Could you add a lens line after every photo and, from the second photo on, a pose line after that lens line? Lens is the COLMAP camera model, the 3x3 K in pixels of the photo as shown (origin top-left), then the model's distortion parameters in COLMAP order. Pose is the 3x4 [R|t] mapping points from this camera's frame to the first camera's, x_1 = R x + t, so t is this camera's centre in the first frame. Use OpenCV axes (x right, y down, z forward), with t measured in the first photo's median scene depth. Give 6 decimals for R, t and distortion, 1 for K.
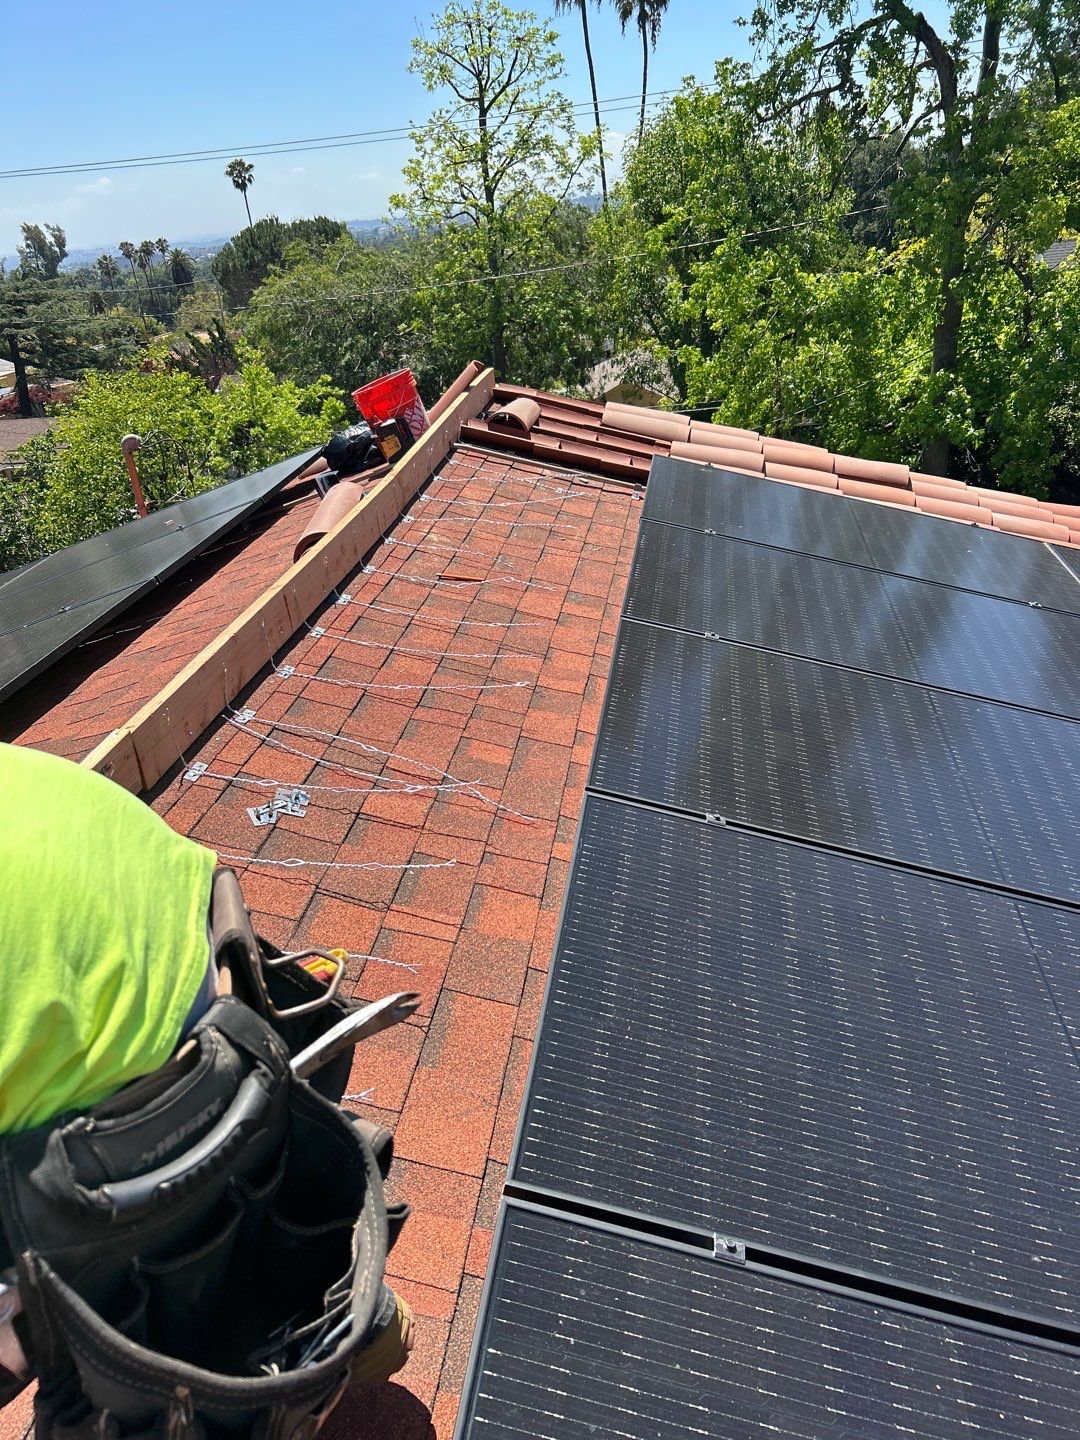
lens RADIAL K [[1071.1, 0, 532.2], [0, 1071.1, 687.5], [0, 0, 1]] dist [0.078410, -0.087883]
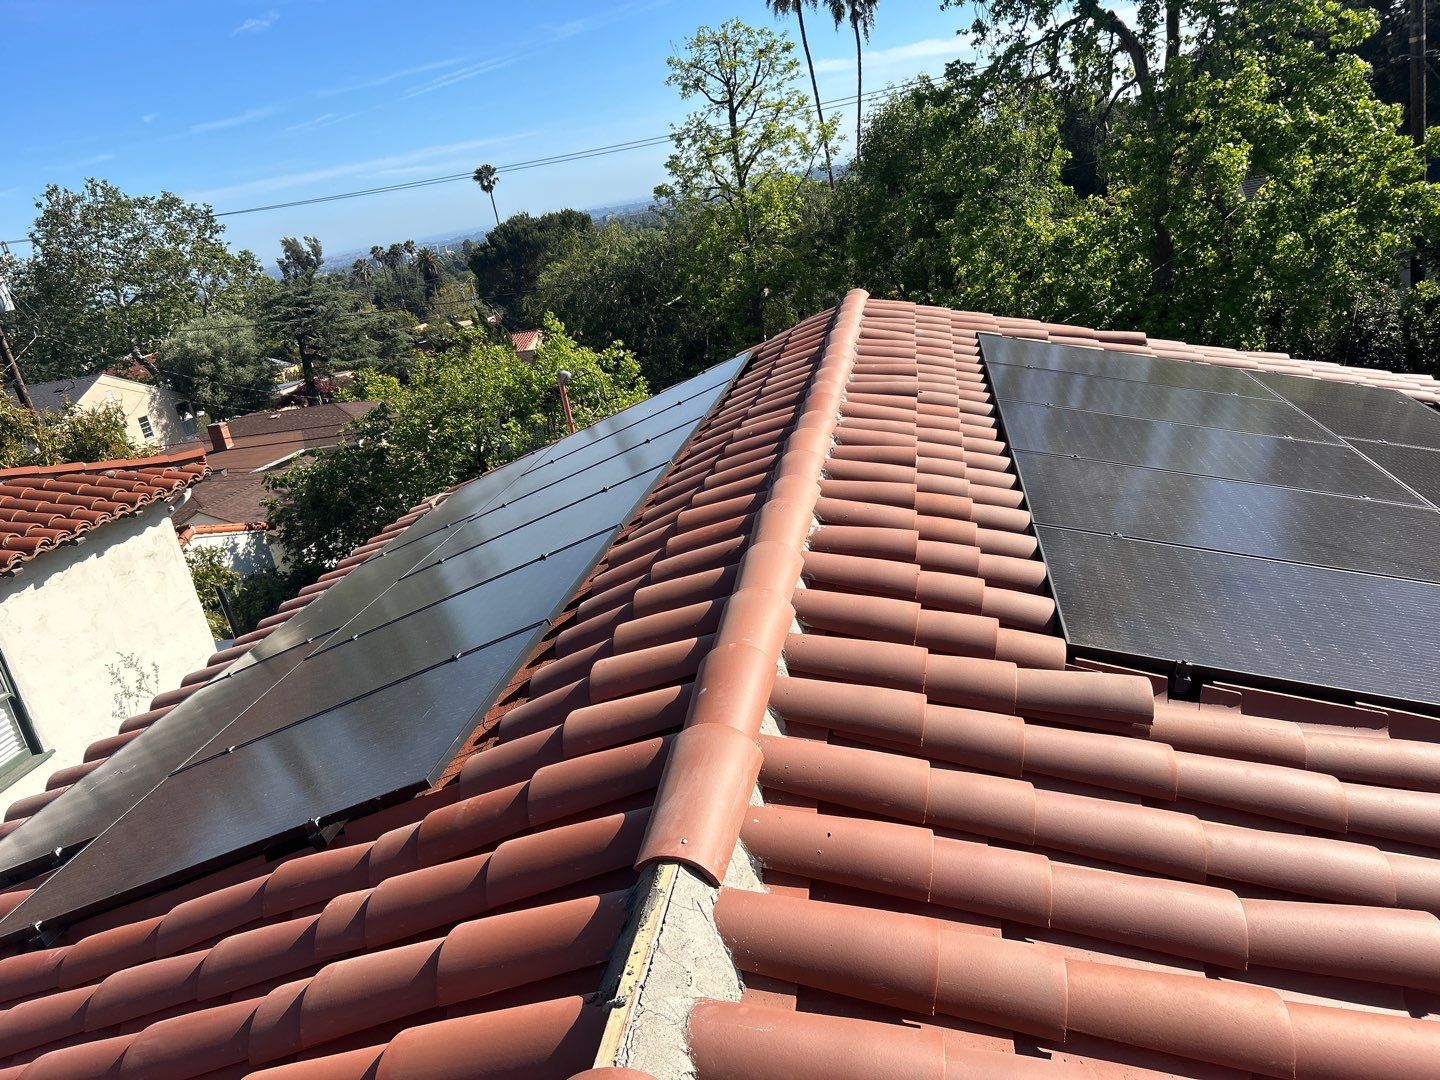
lens RADIAL K [[1071.1, 0, 720.4], [0, 1071.1, 504.8], [0, 0, 1]] dist [0.078410, -0.087883]
pose [[0.996714, -0.066028, -0.046924, -0.033509], [0.059425, 0.989684, -0.130366, 0.035632], [0.055047, 0.127149, 0.990355, -0.091395]]
